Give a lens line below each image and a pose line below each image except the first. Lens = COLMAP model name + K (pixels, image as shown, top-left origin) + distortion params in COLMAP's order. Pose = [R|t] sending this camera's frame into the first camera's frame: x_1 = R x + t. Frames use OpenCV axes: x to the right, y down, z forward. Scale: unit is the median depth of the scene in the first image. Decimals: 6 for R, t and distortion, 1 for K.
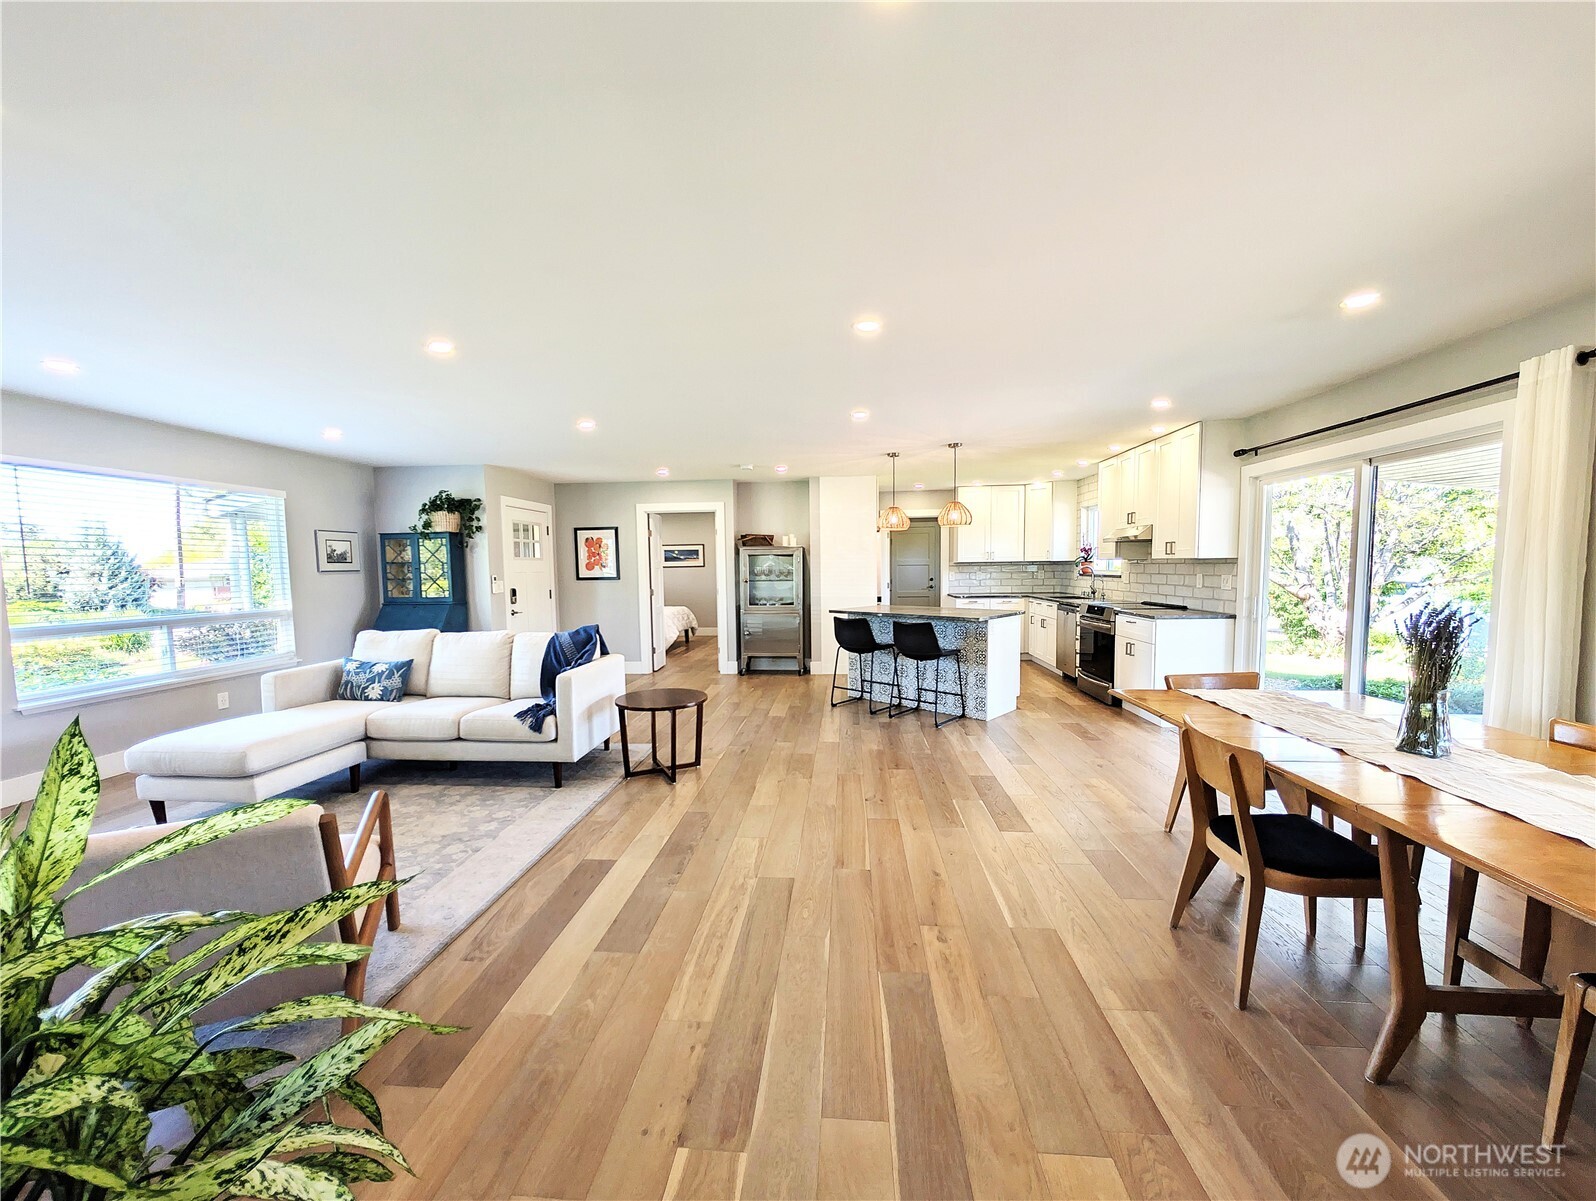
lens RADIAL K [[586.1, 0, 795.3], [0, 586.1, 609.9], [0, 0, 1]] dist [0.000444, 0.000083]
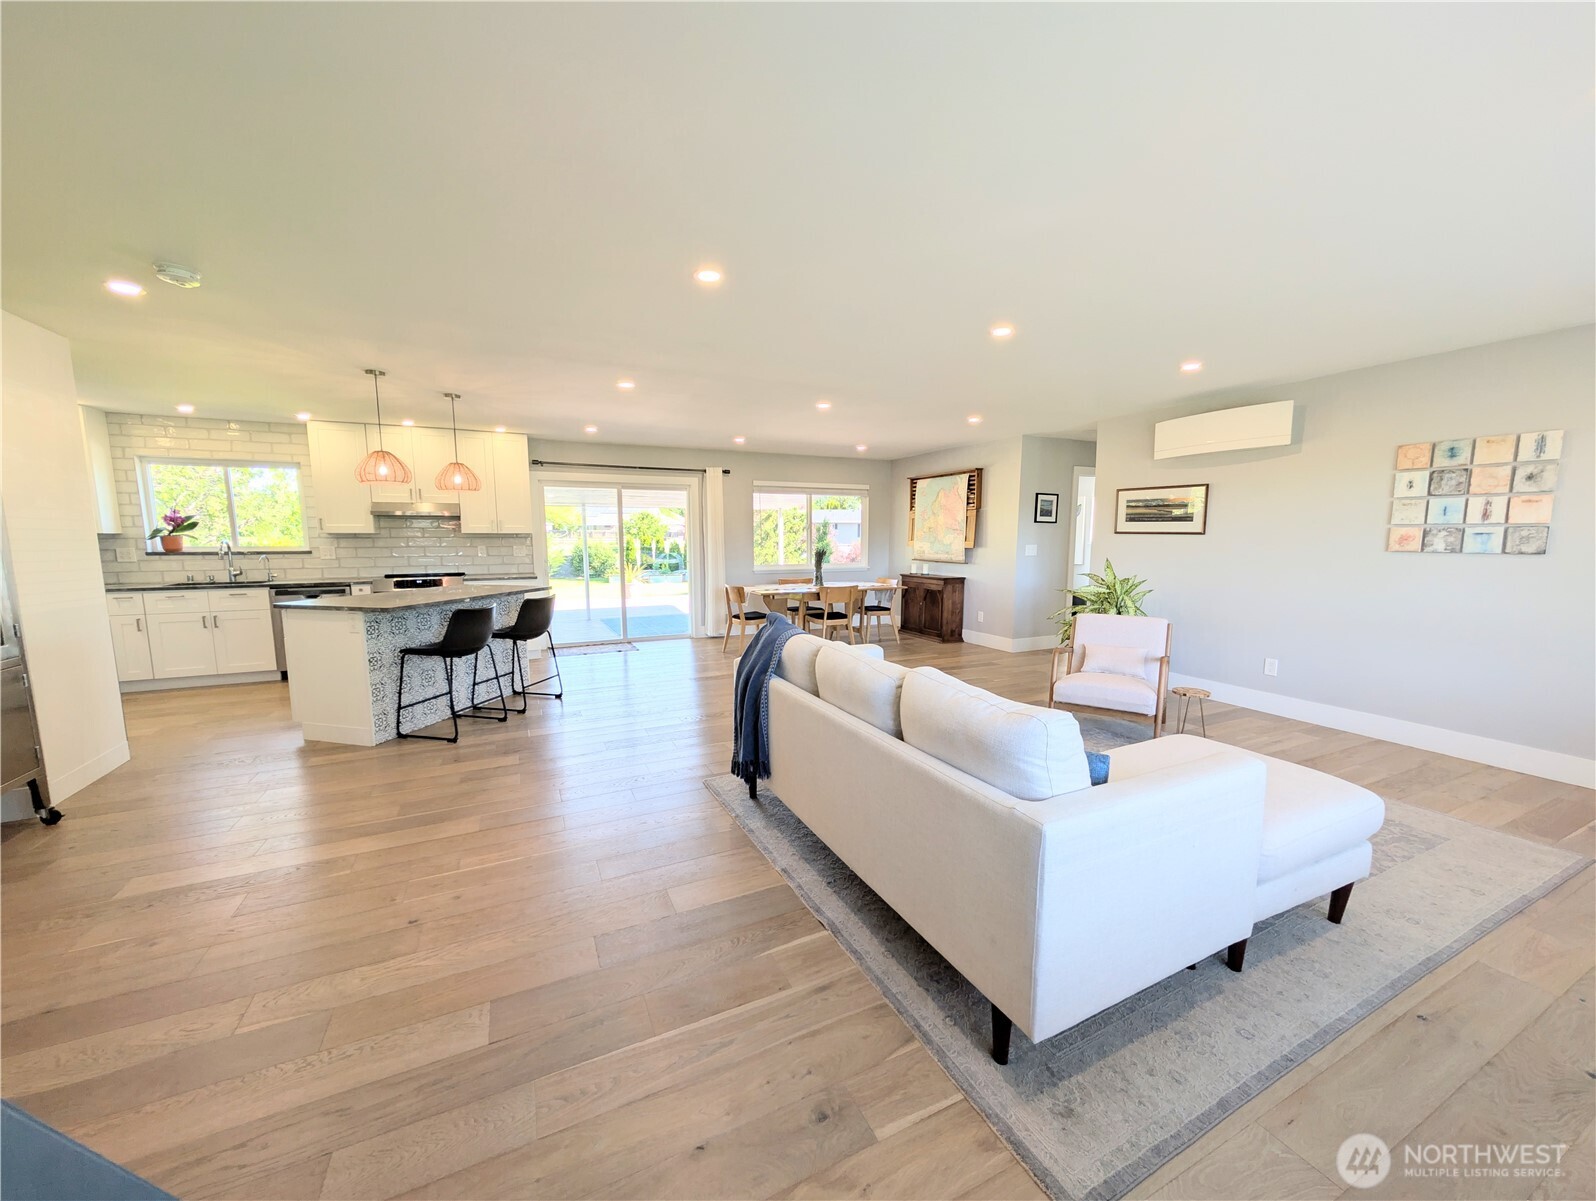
lens RADIAL K [[586.1, 0, 795.3], [0, 586.1, 609.9], [0, 0, 1]] dist [0.000444, 0.000083]
pose [[-0.507923, -0.092855, 0.856383, -0.620227], [0.073009, 0.985955, 0.150206, -0.055350], [-0.858303, 0.138816, -0.494010, 0.899181]]
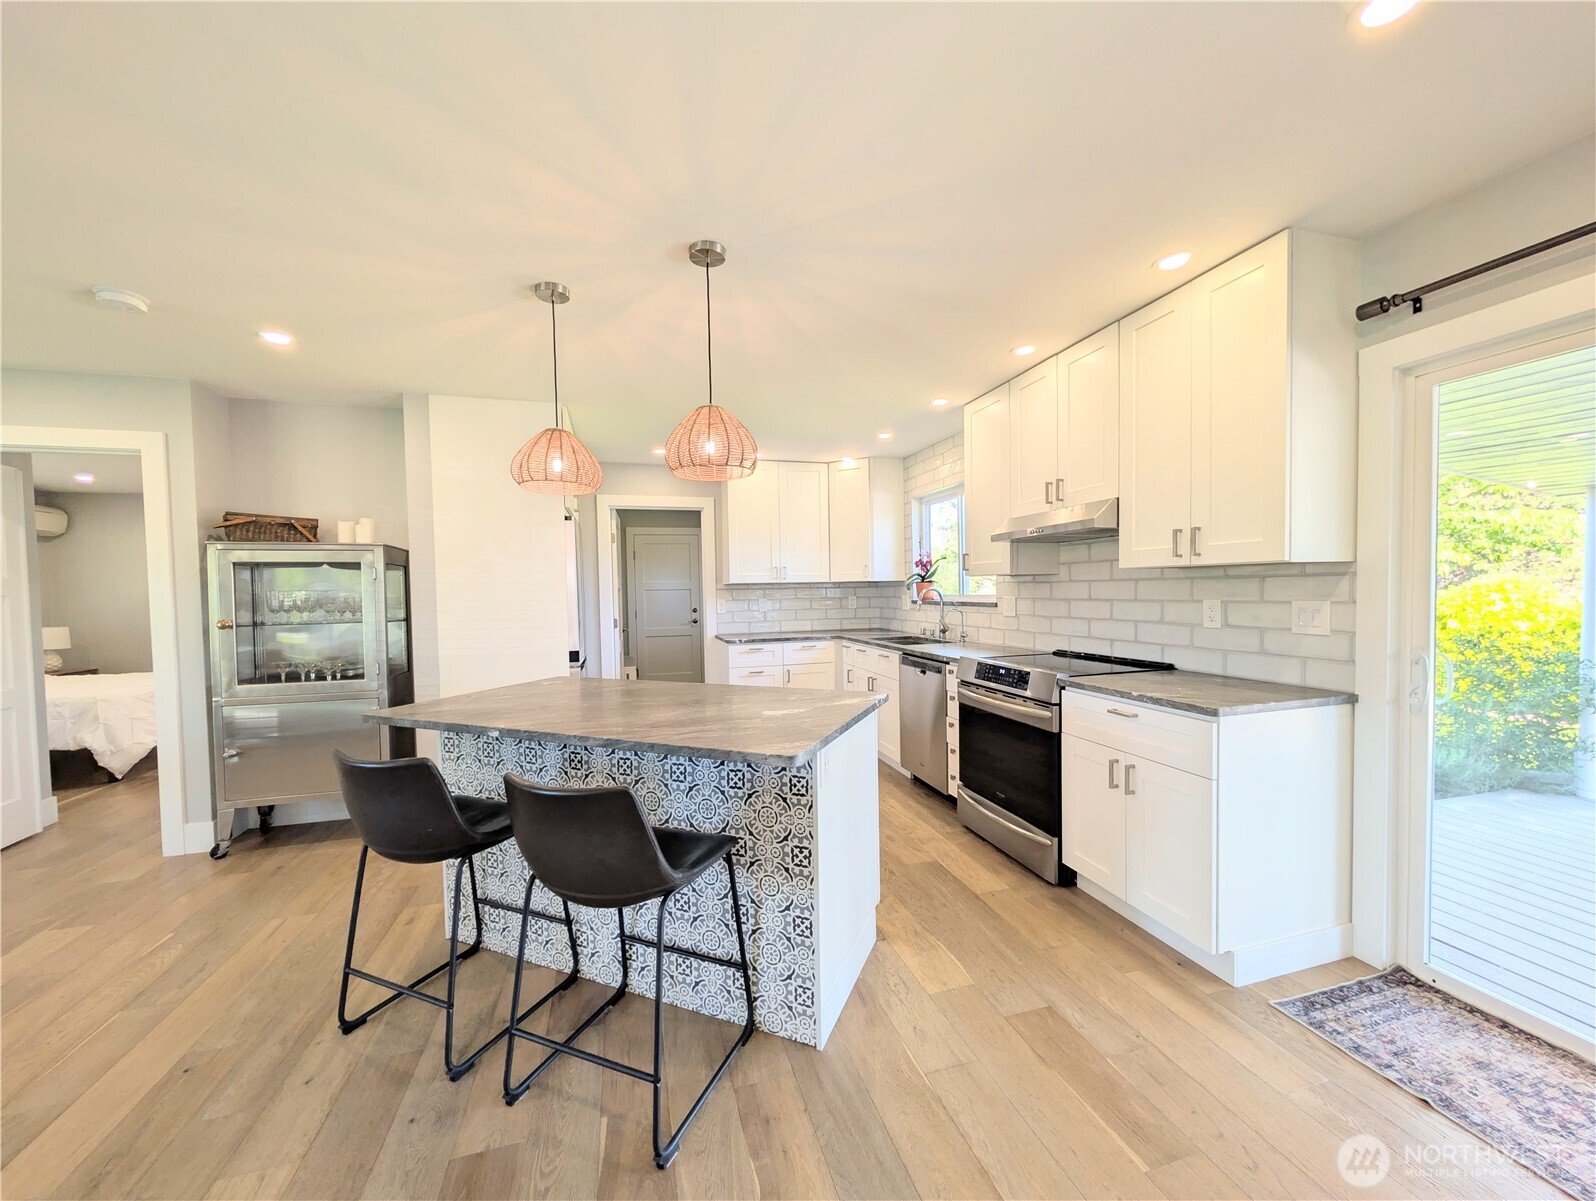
lens RADIAL K [[586.1, 0, 795.3], [0, 586.1, 609.9], [0, 0, 1]] dist [0.000444, 0.000083]
pose [[0.930399, -0.013448, 0.366302, 0.163959], [0.030890, 0.998649, -0.041794, -0.036588], [-0.365245, 0.050200, 0.929557, 0.573392]]
